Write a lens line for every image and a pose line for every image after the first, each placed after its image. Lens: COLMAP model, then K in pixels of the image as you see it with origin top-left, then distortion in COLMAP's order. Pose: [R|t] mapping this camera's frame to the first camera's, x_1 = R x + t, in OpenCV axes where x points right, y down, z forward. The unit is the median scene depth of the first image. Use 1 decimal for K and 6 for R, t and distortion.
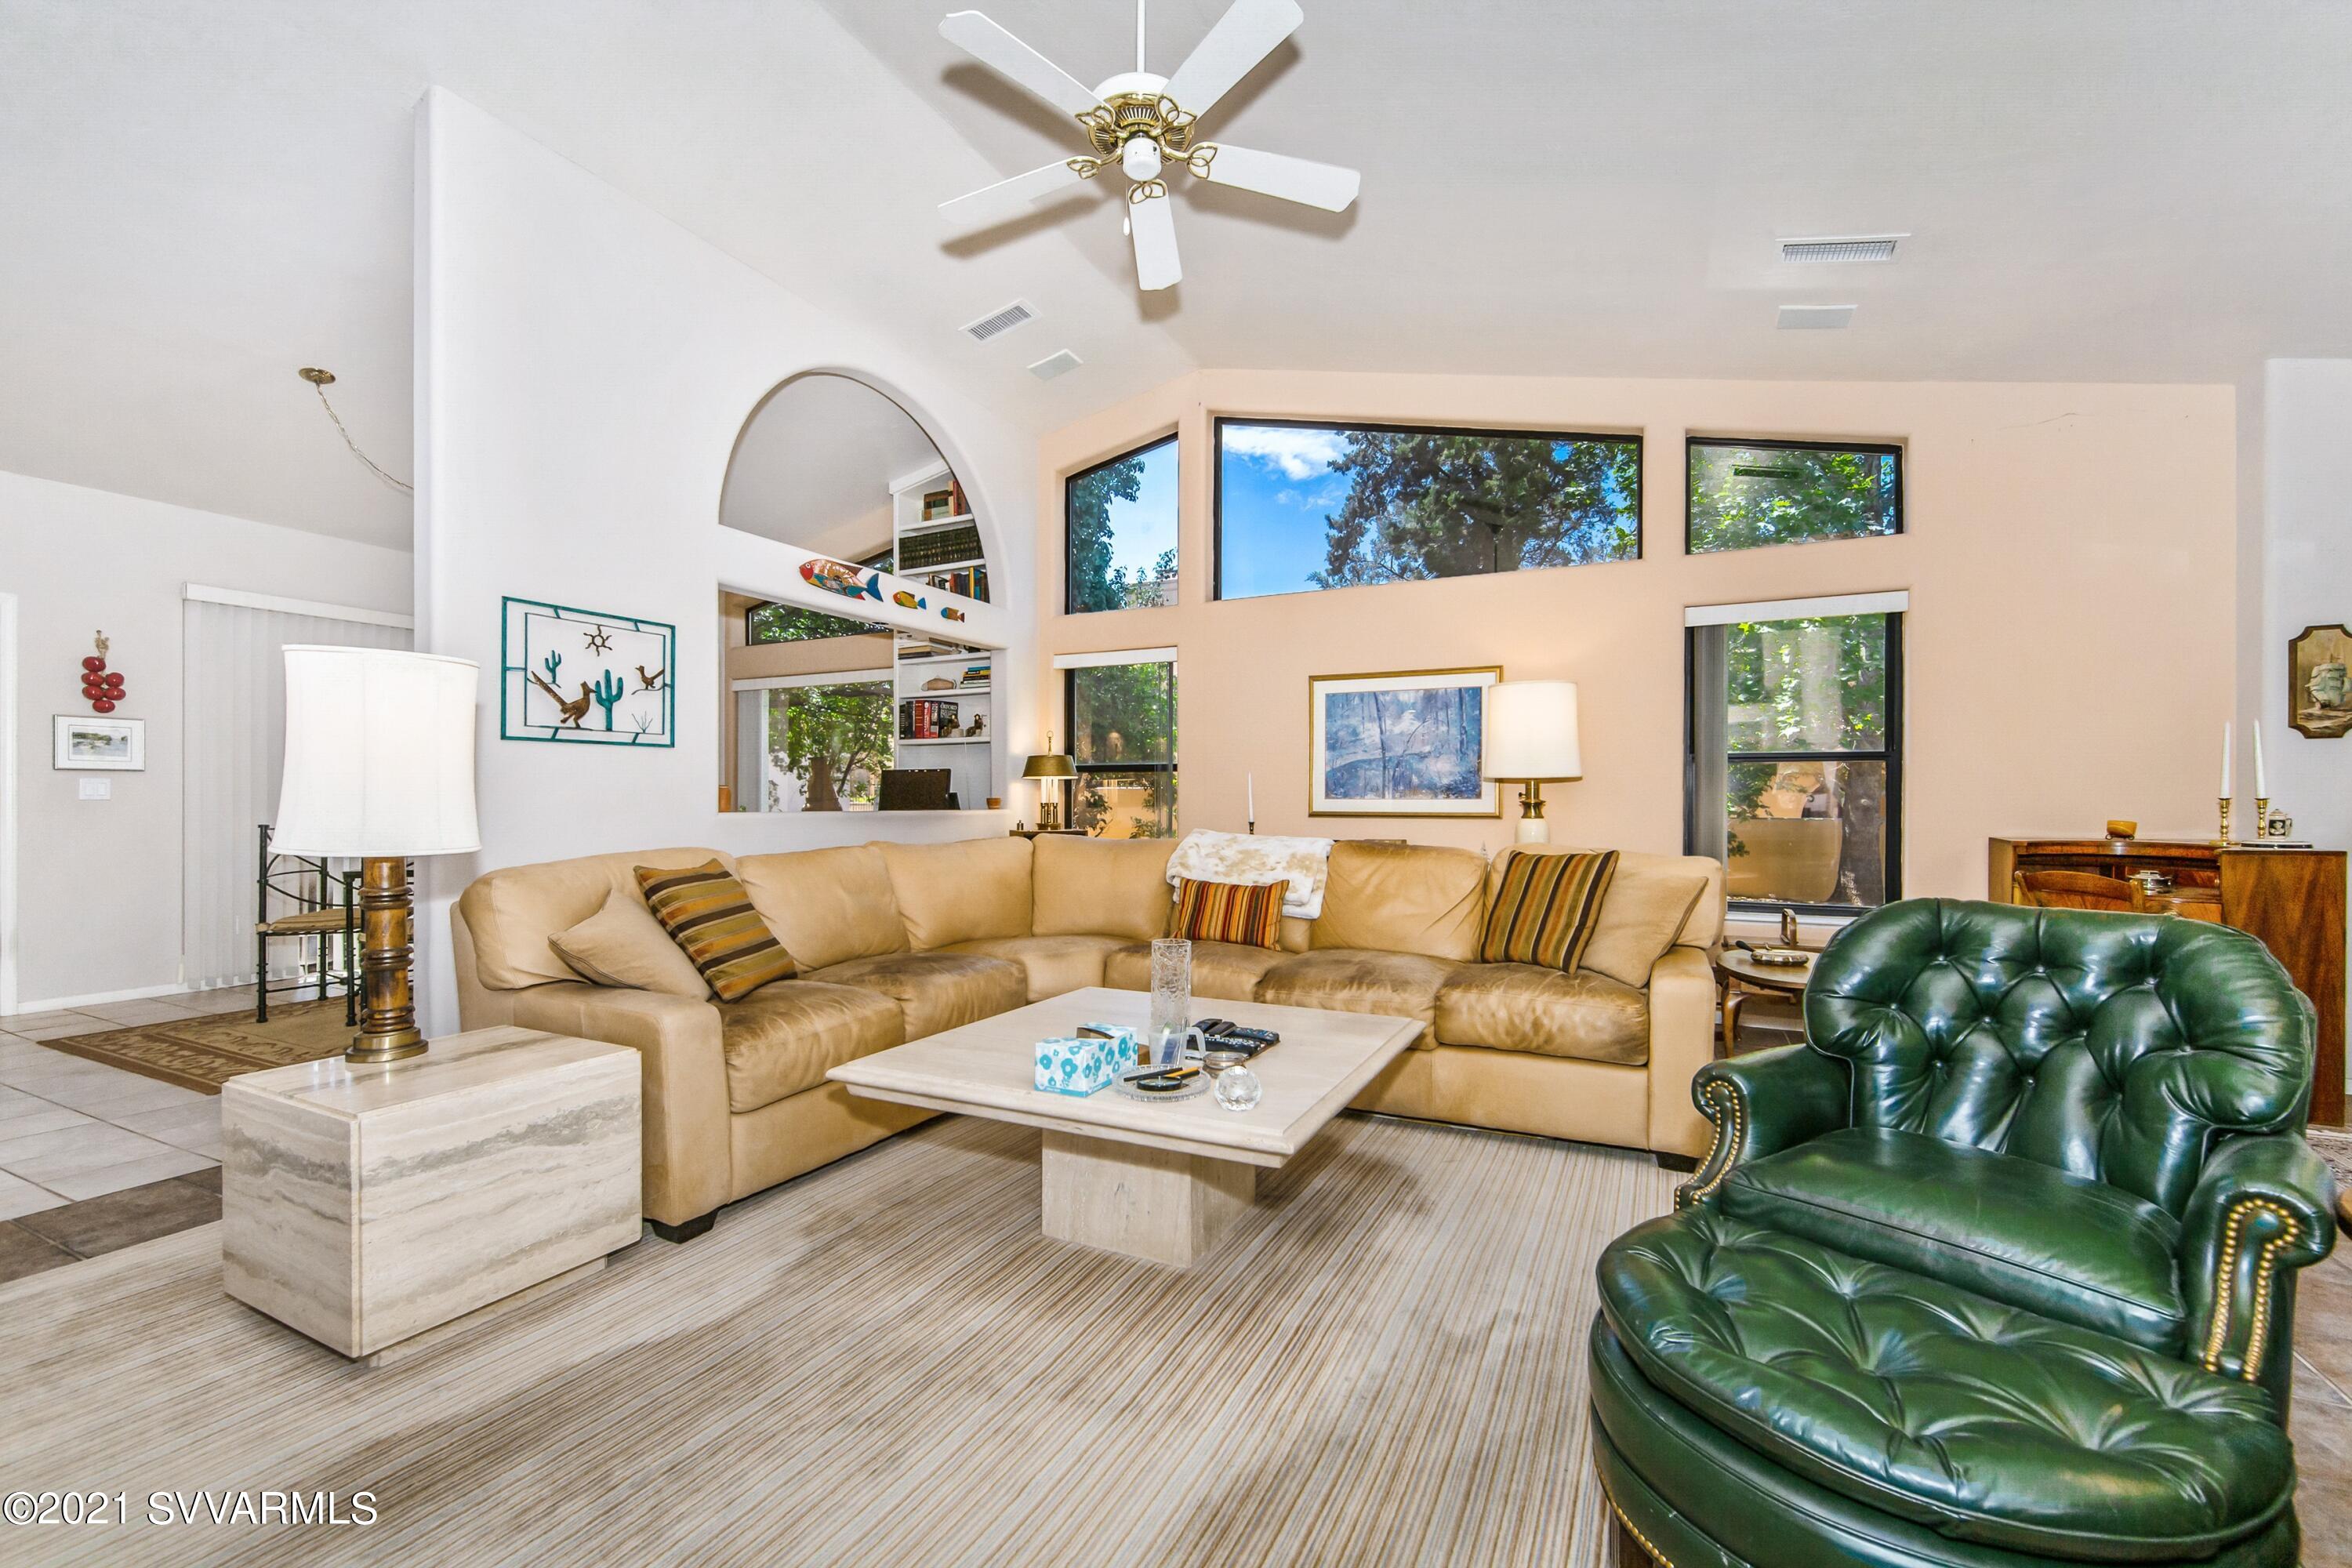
lens RADIAL K [[990.5, 0, 1171.8], [0, 990.5, 802.6], [0, 0, 1]] dist [-0.001448, -0.000360]
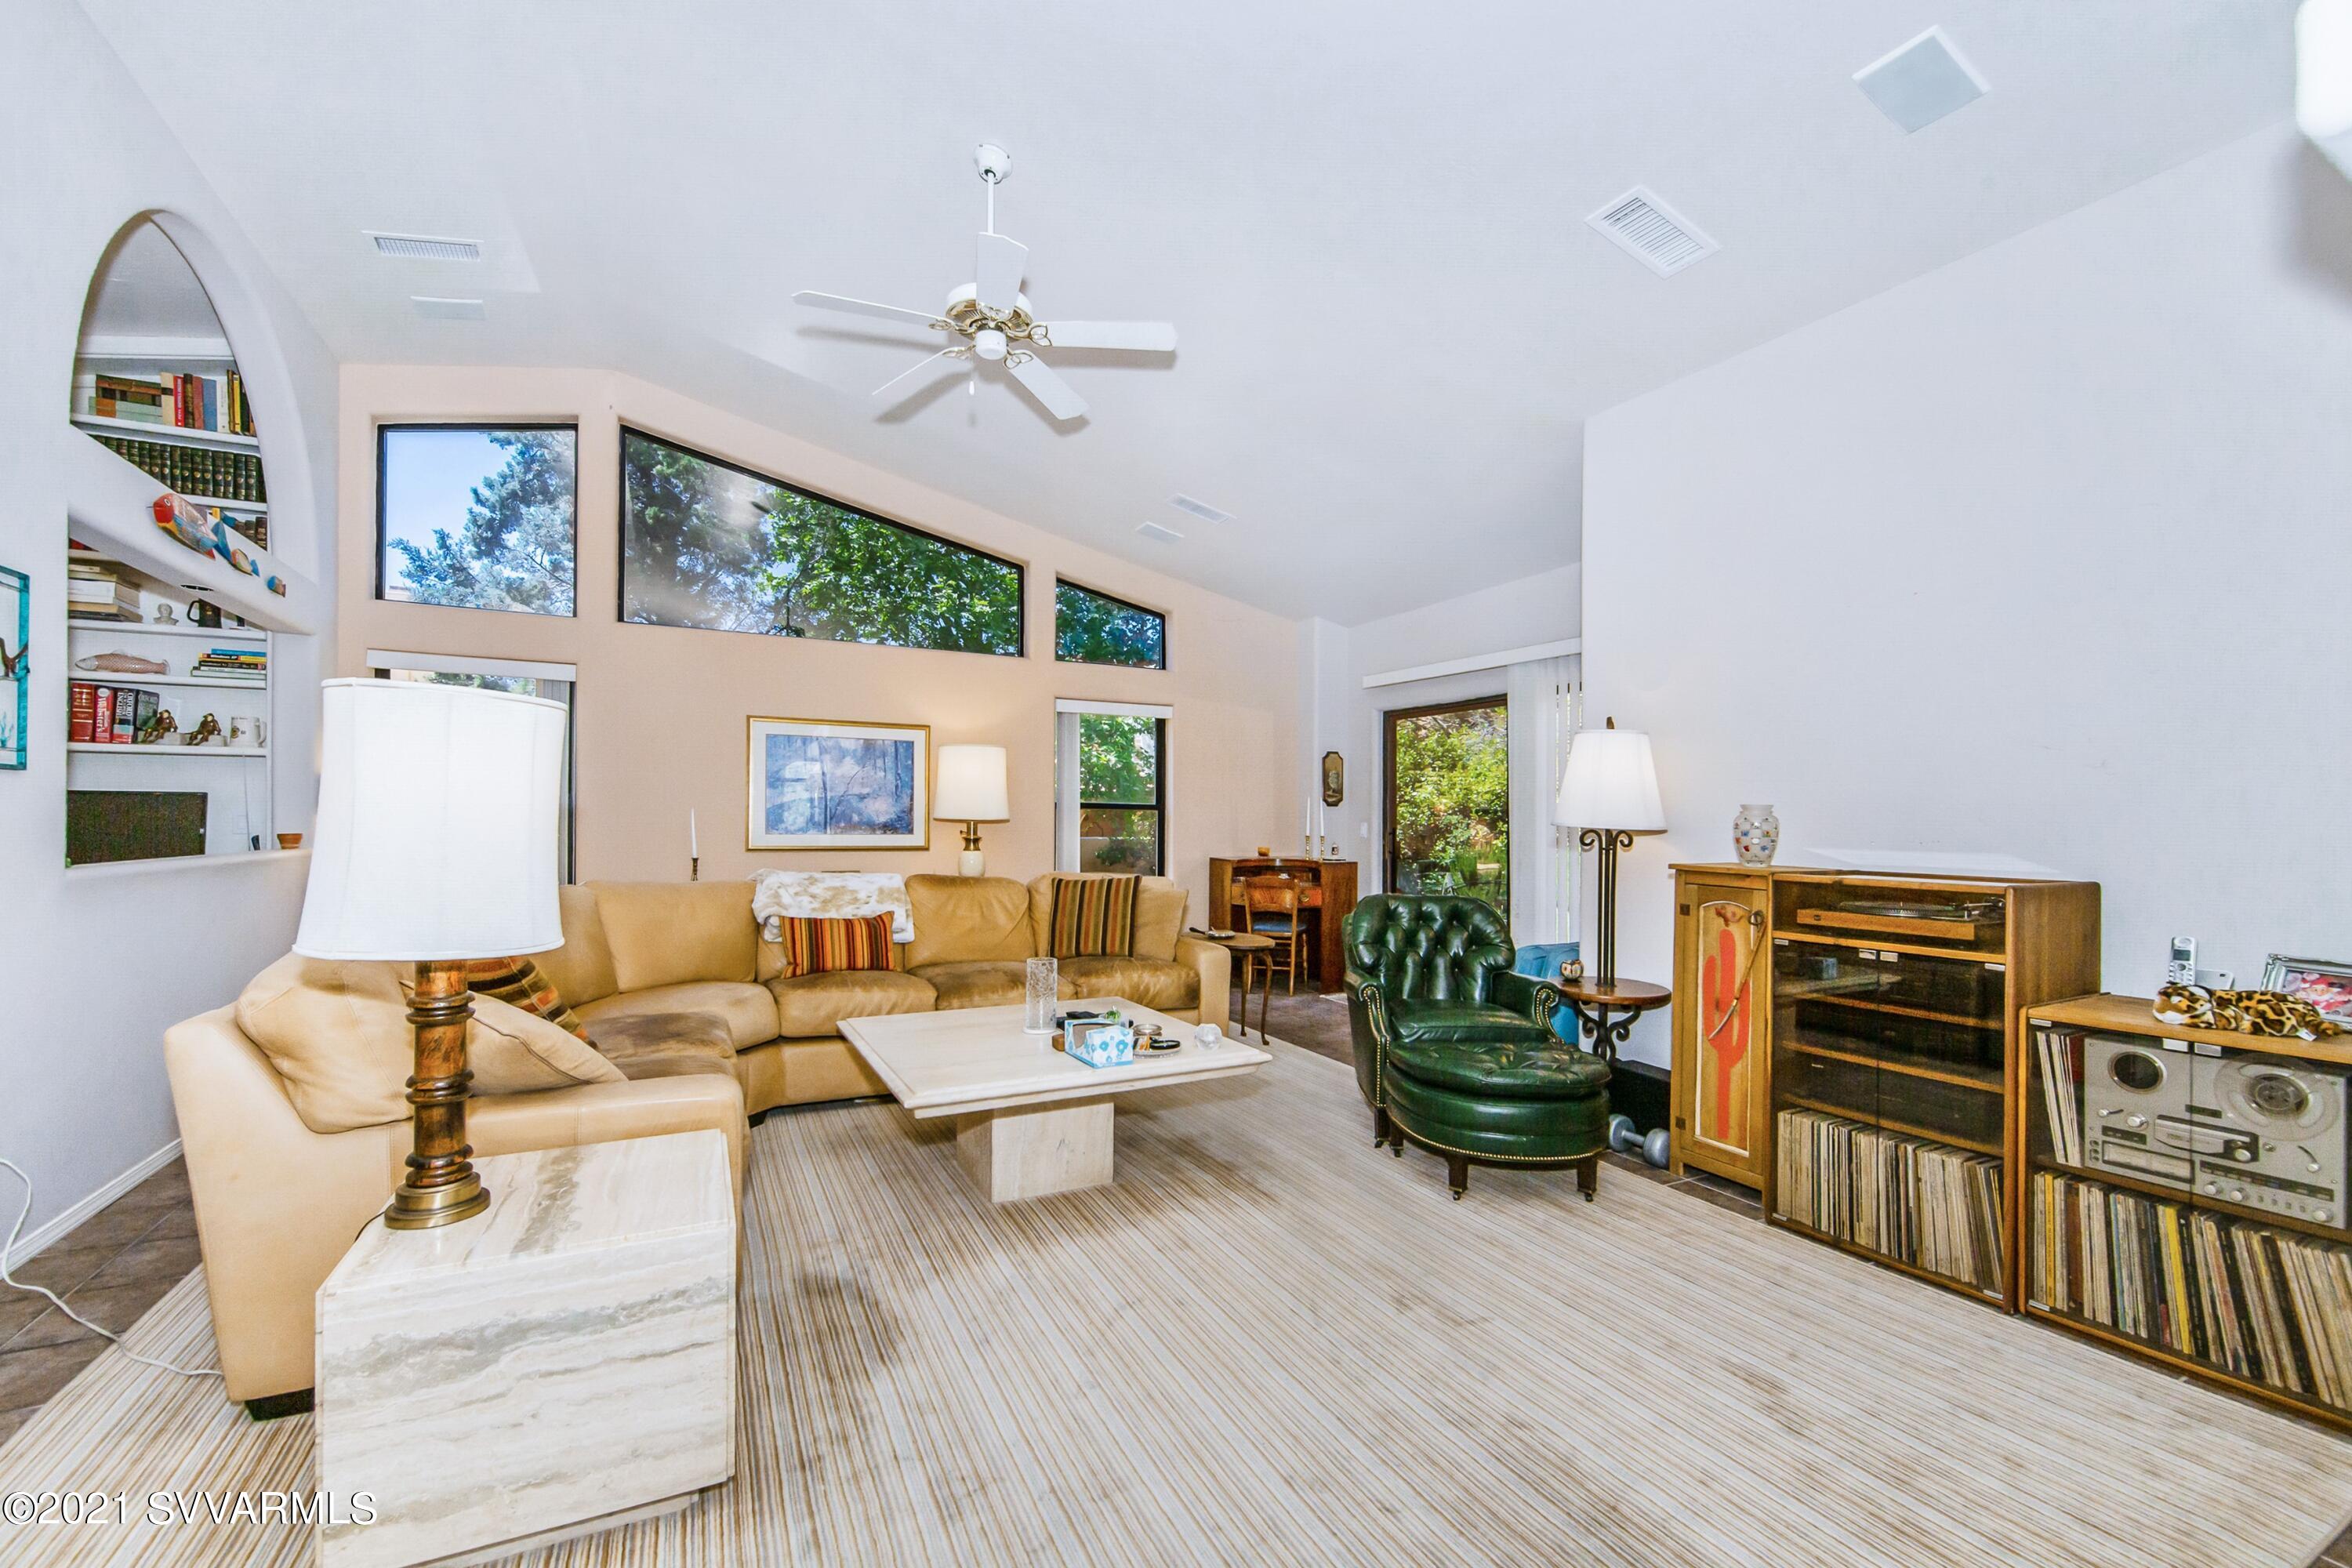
lens RADIAL K [[964.8, 0, 1183.7], [0, 964.8, 822.9], [0, 0, 1]] dist [0.001192, 0.000015]
pose [[0.592349, 0.002603, 0.805677, -0.462347], [-0.006600, 0.999977, 0.001622, -0.023039], [-0.805654, -0.006278, 0.592353, 0.039938]]
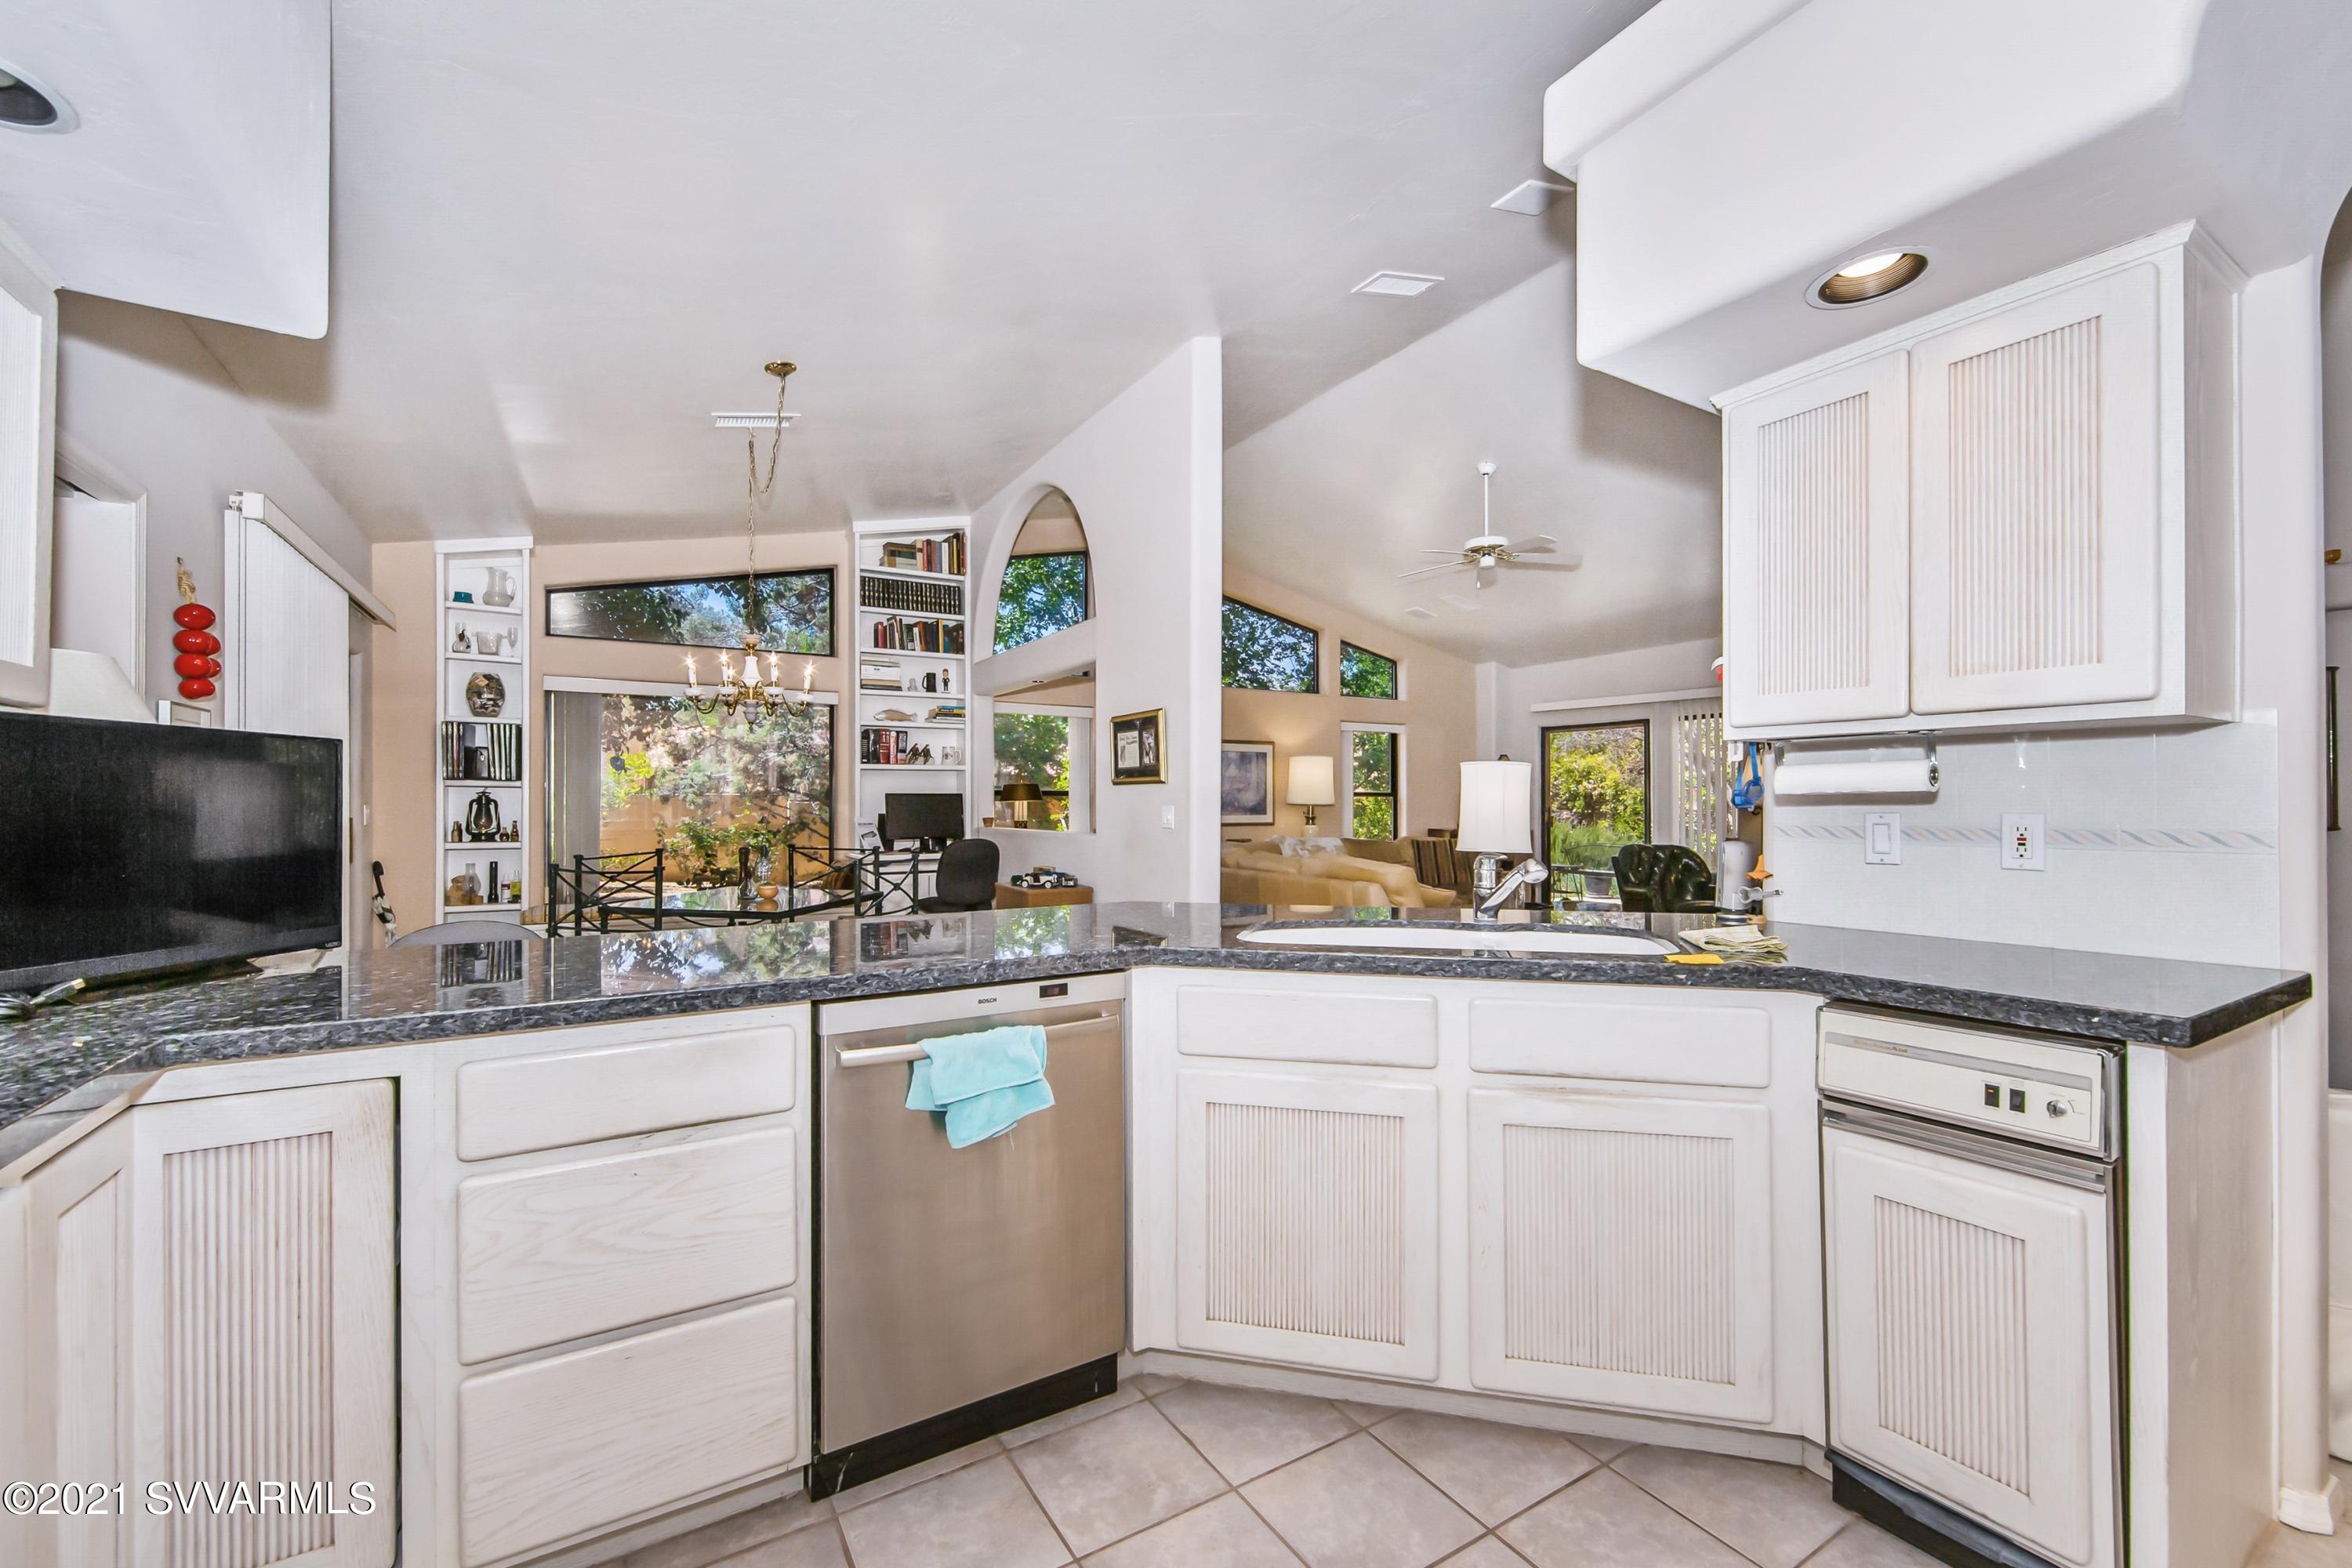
lens RADIAL K [[990.5, 0, 1171.8], [0, 990.5, 802.6], [0, 0, 1]] dist [-0.001448, -0.000360]
pose [[0.525401, -0.004816, 0.850841, -1.382080], [0.000118, 0.999984, 0.005587, -0.038201], [-0.850855, -0.002835, 0.525394, 0.207778]]
